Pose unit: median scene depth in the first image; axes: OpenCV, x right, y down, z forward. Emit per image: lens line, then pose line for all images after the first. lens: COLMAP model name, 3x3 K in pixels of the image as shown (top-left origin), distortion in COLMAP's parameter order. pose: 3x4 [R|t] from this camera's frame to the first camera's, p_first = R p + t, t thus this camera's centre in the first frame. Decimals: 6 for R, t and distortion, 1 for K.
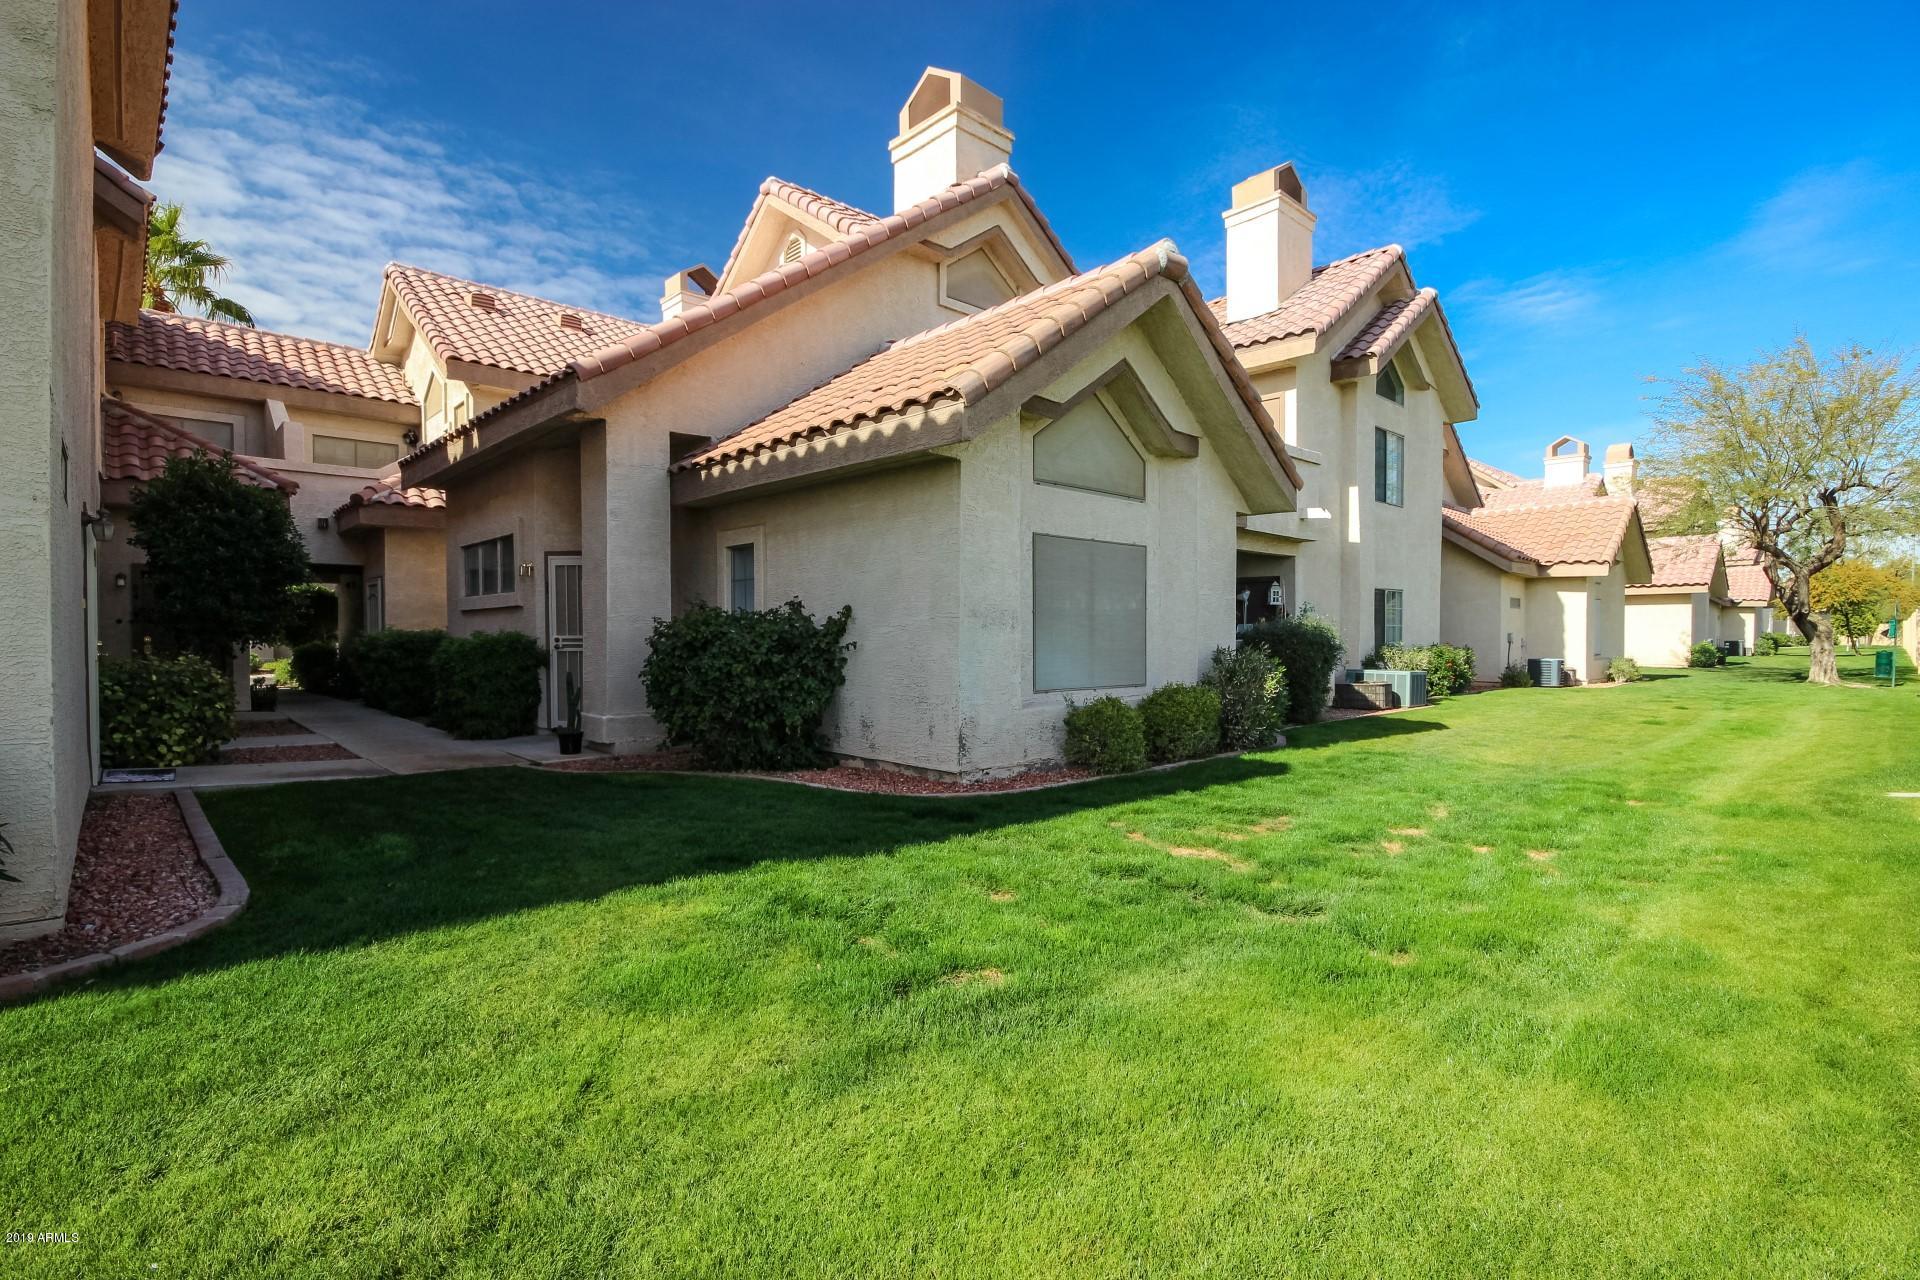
lens RADIAL K [[860.8, 0, 962.5], [0, 860.8, 649.0], [0, 0, 1]] dist [0.000848, -0.000319]
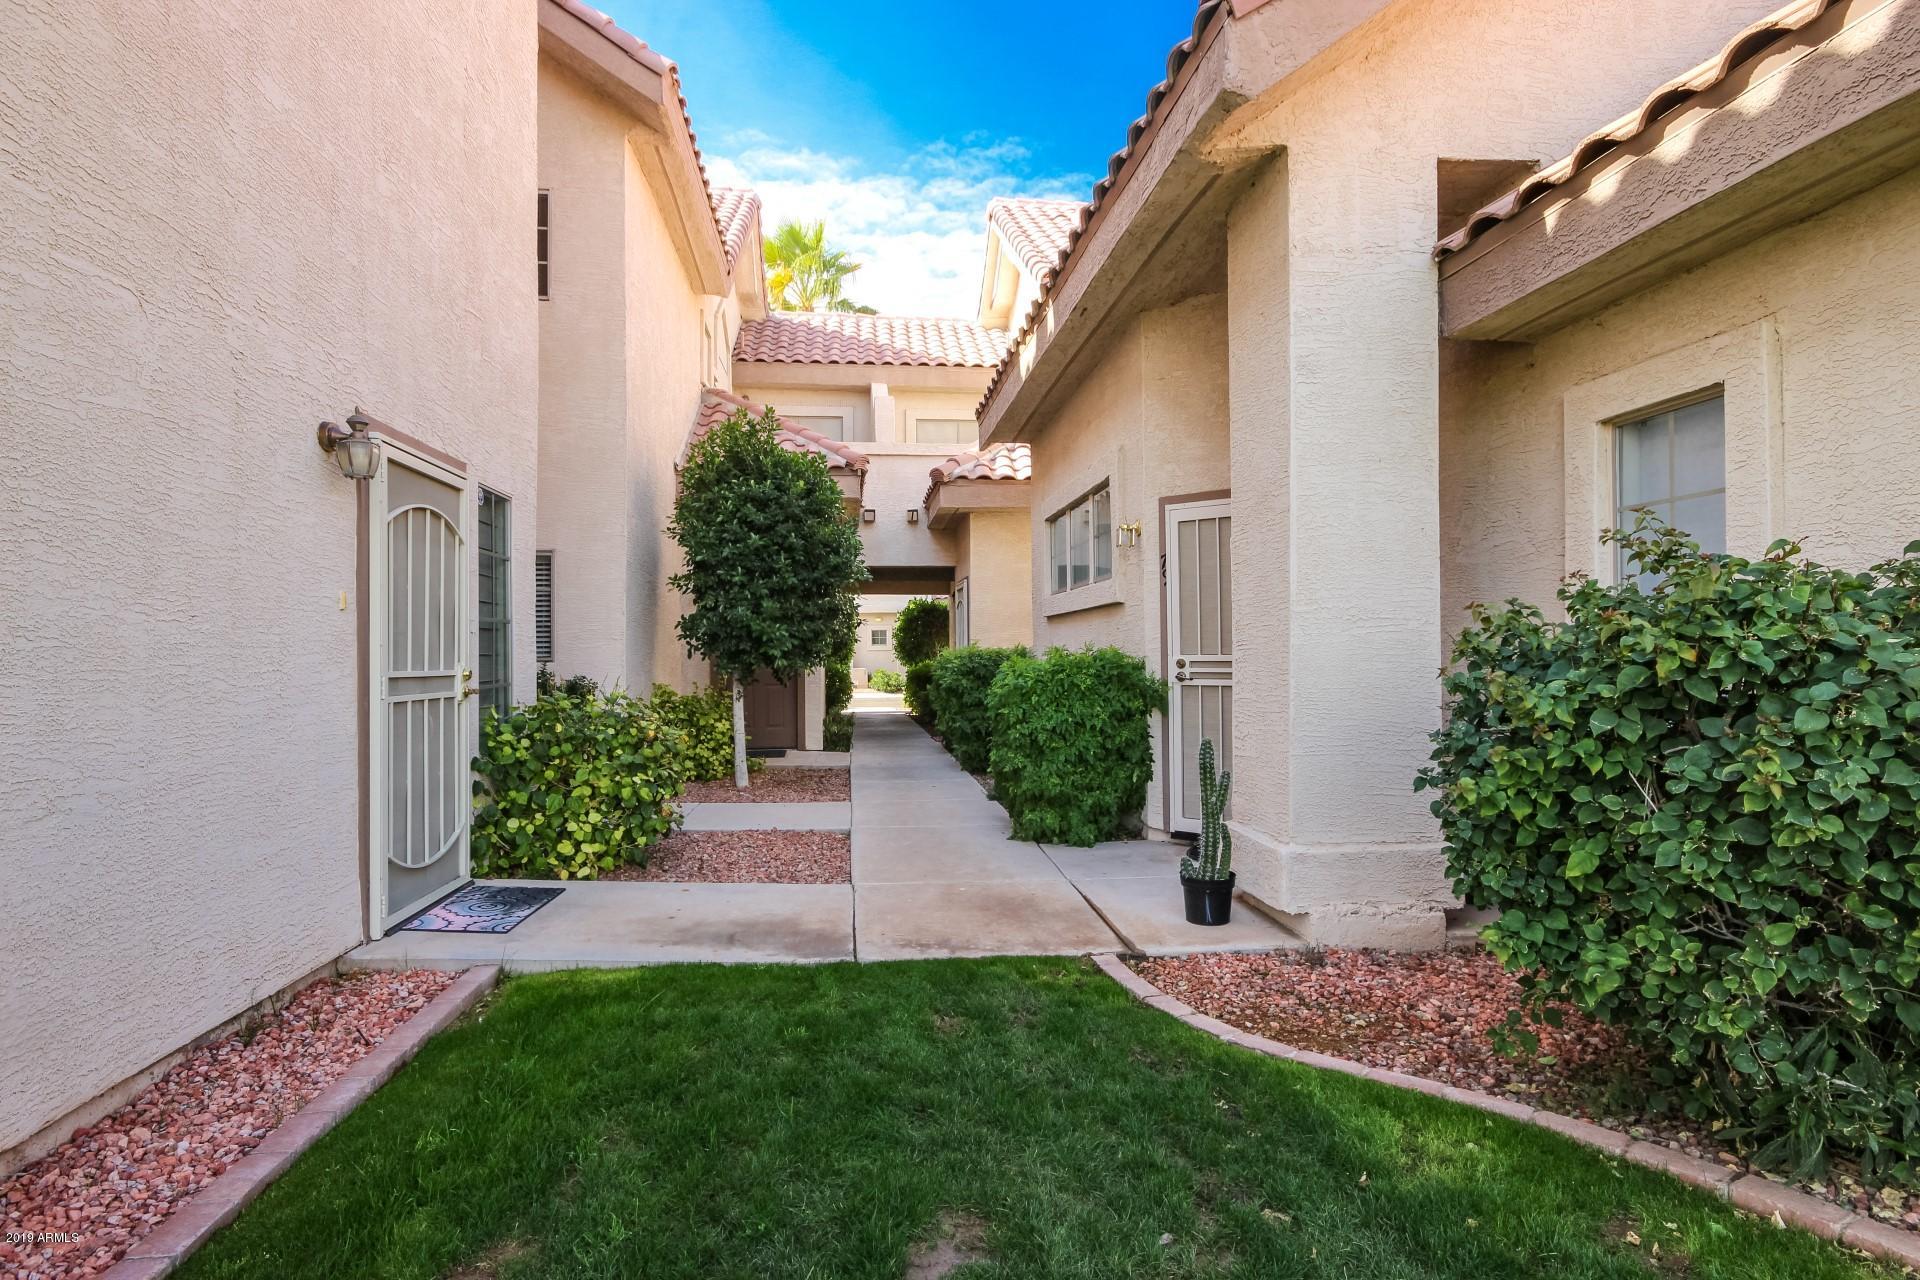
lens RADIAL K [[860.8, 0, 962.5], [0, 860.8, 649.0], [0, 0, 1]] dist [0.000848, -0.000319]
pose [[0.770645, -0.005933, -0.637237, -0.248594], [-0.005183, 0.999865, -0.015578, -0.010774], [0.637244, 0.015308, 0.770510, 0.531056]]
